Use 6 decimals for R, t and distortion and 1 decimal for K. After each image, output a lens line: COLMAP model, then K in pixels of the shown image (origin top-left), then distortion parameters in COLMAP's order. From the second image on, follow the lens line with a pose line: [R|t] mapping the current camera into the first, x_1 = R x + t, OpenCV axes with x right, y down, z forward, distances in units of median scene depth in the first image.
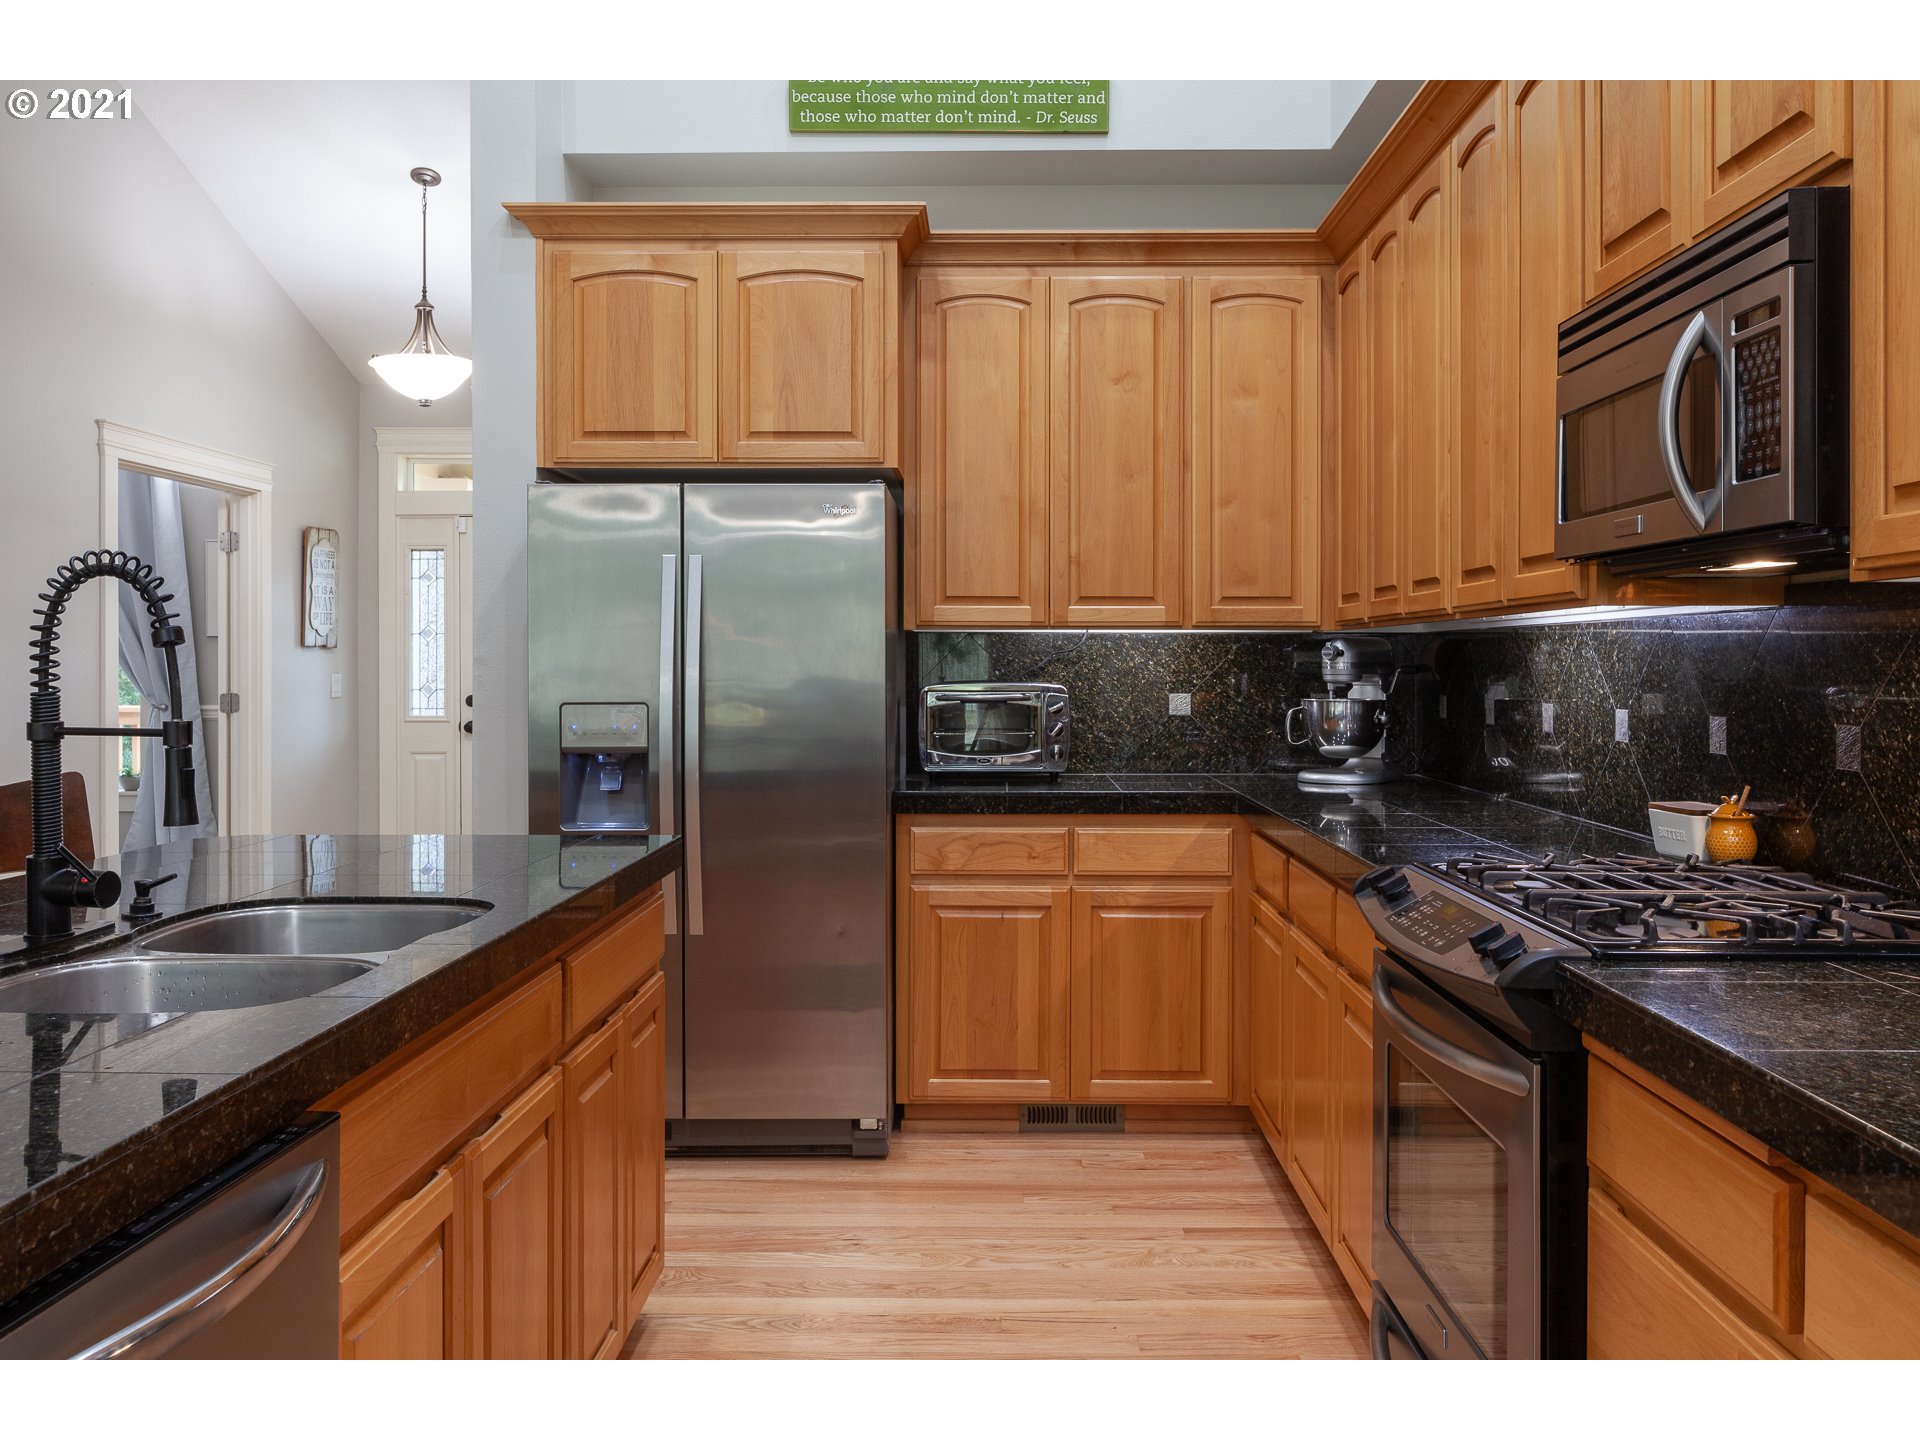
lens RADIAL K [[1587.4, 0, 979.1], [0, 1587.4, 664.9], [0, 0, 1]] dist [0.003893, 0.000345]
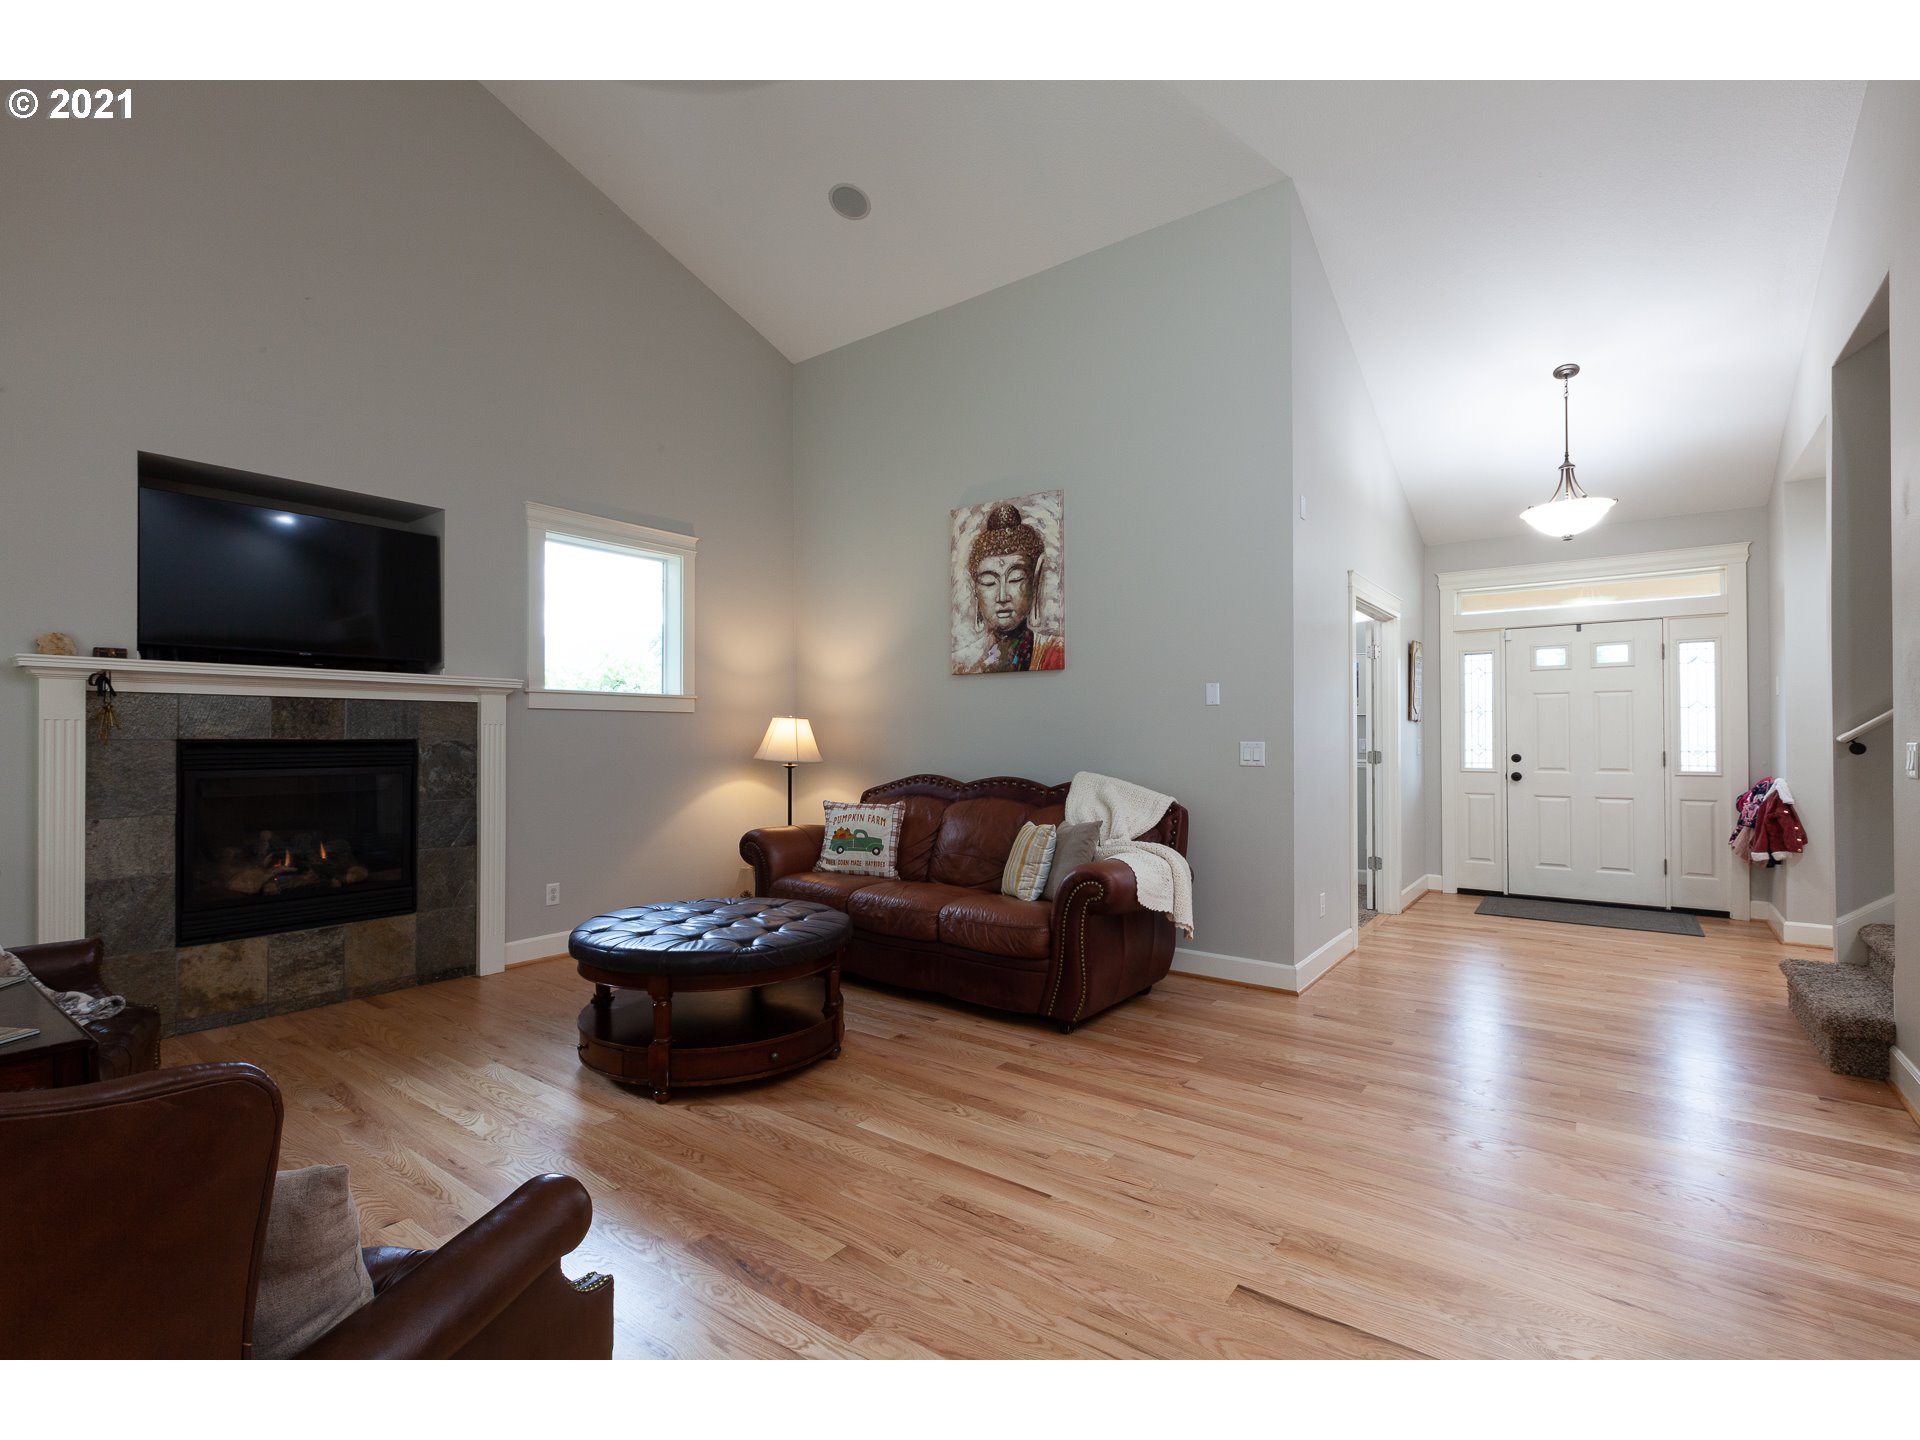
lens RADIAL K [[876.8, 0, 958.4], [0, 876.8, 731.4], [0, 0, 1]] dist [0.002249, -0.000154]
pose [[0.808382, -0.003899, -0.588645, -0.506141], [-0.000260, 0.999976, -0.006980, 0.008647], [0.588658, 0.005796, 0.808362, 0.138622]]
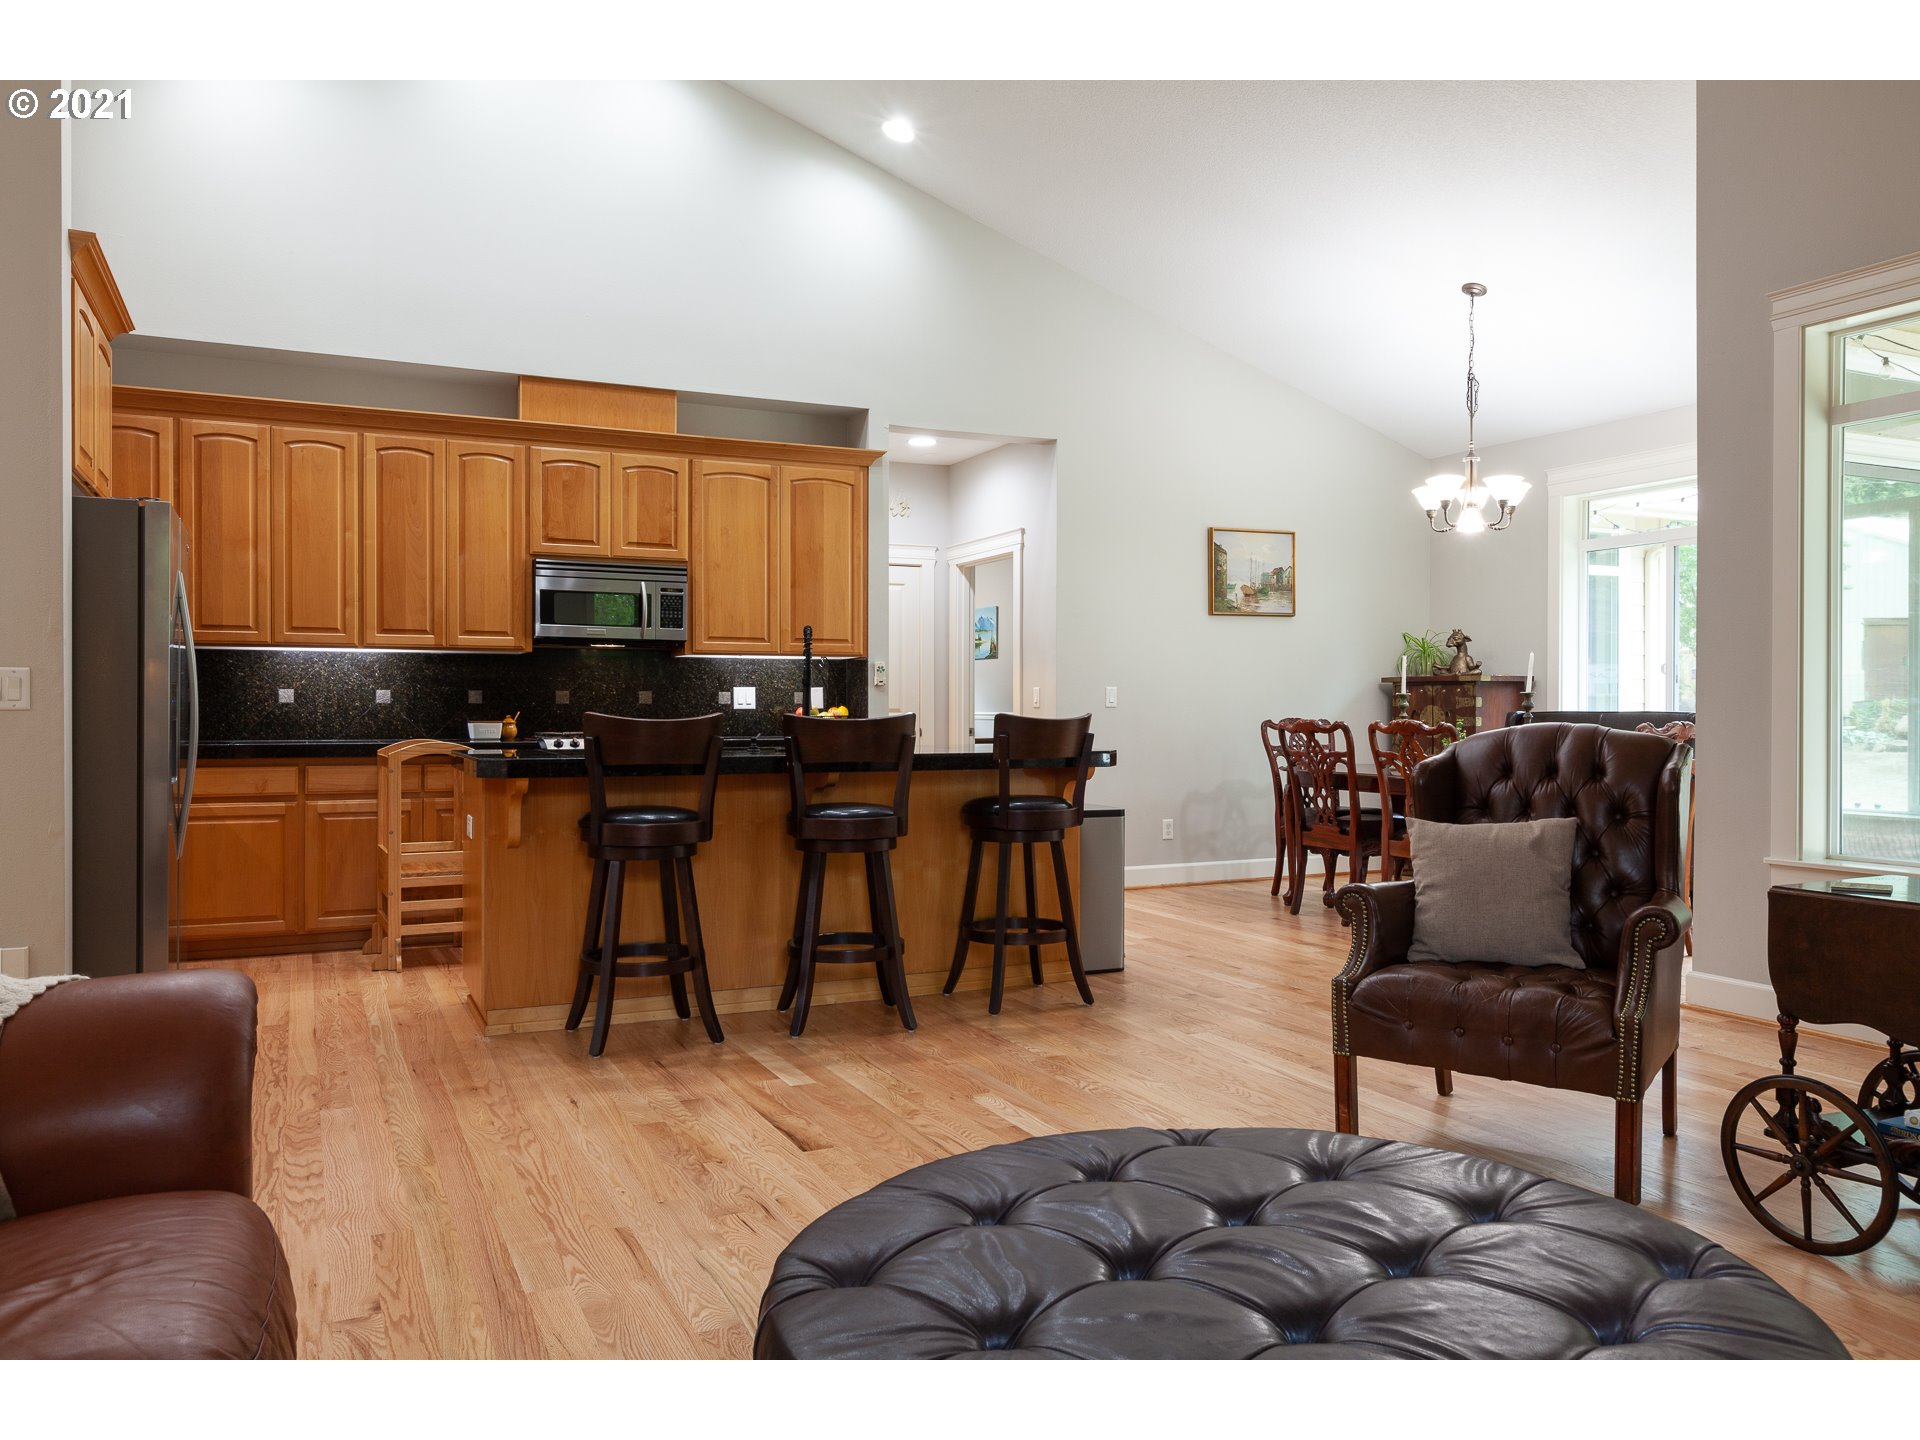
lens RADIAL K [[1360.9, 0, 960.0], [0, 1360.9, 720.0], [0, 0, 1]] dist [0.003669, 0.001819]
pose [[-0.447175, -0.008188, 0.894409, -1.403376], [0.000910, 0.999953, 0.009609, 0.041789], [-0.894446, 0.005110, -0.447147, 0.874070]]
